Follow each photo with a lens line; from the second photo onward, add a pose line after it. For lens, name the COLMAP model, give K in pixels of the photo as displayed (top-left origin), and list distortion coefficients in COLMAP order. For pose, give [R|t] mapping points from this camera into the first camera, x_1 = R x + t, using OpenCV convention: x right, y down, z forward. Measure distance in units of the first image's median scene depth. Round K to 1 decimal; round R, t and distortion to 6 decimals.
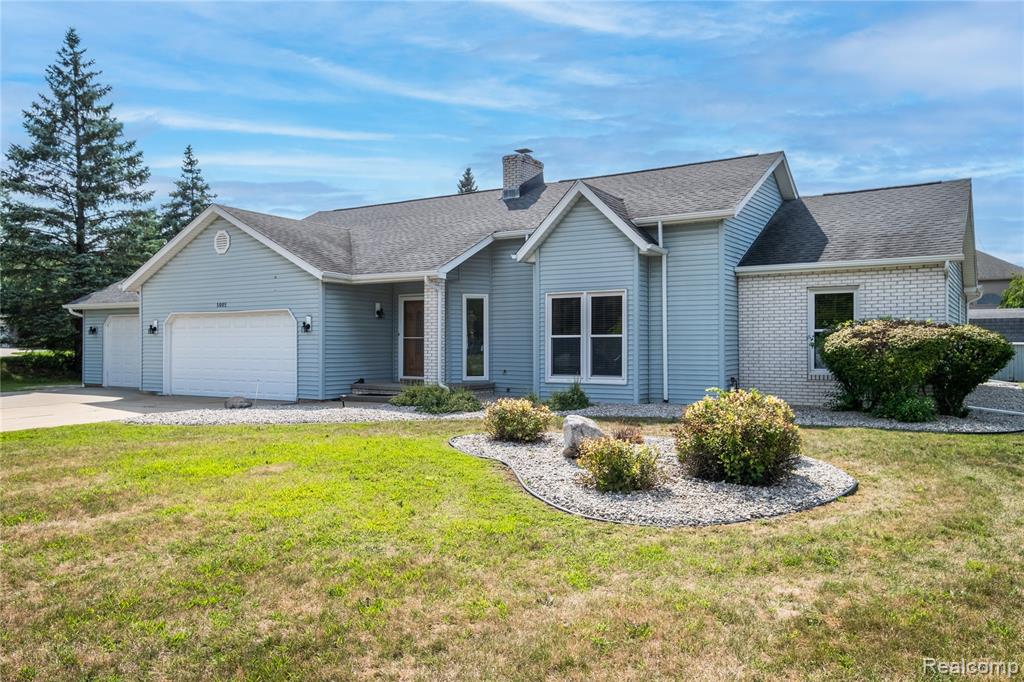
lens RADIAL K [[781.7, 0, 514.0], [0, 781.7, 338.4], [0, 0, 1]] dist [0.045144, 0.000271]
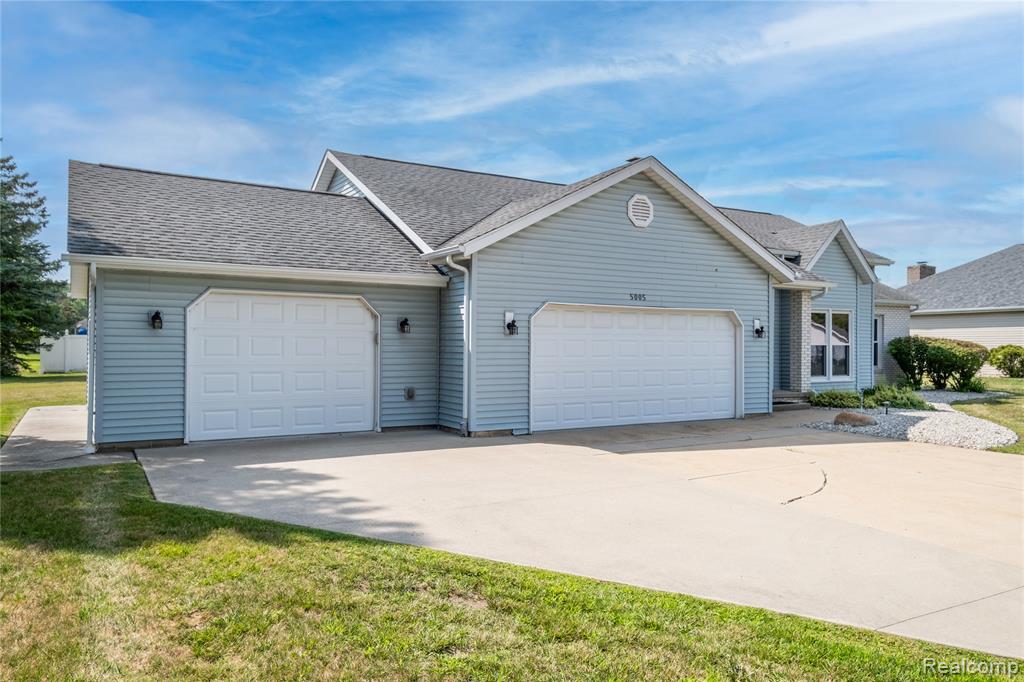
lens RADIAL K [[690.2, 0, 508.8], [0, 690.2, 337.8], [0, 0, 1]] dist [0.010882, 0.000830]
pose [[0.466048, 0.017551, 0.884585, -1.112667], [-0.009057, 0.999845, -0.015066, 0.006291], [-0.884713, -0.000990, 0.466135, 0.911762]]
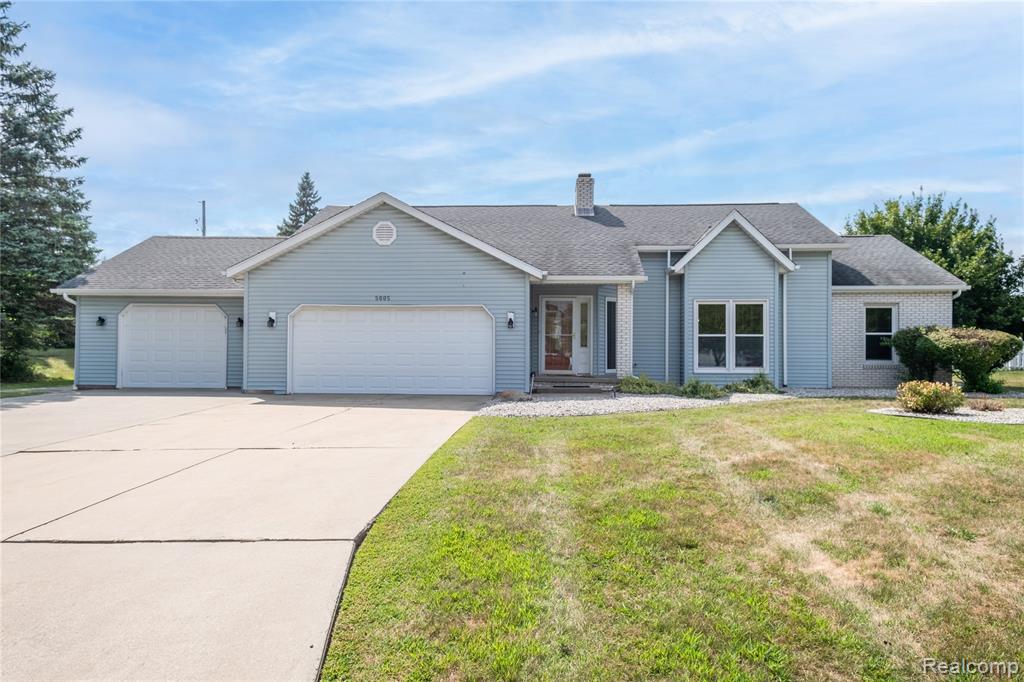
lens RADIAL K [[675.7, 0, 510.4], [0, 675.7, 344.8], [0, 0, 1]] dist [0.031522, -0.001162]
pose [[0.870933, 0.006760, 0.491355, -0.723519], [-0.010385, 0.999935, 0.004651, 0.010151], [-0.491292, -0.009154, 0.870947, 0.226576]]
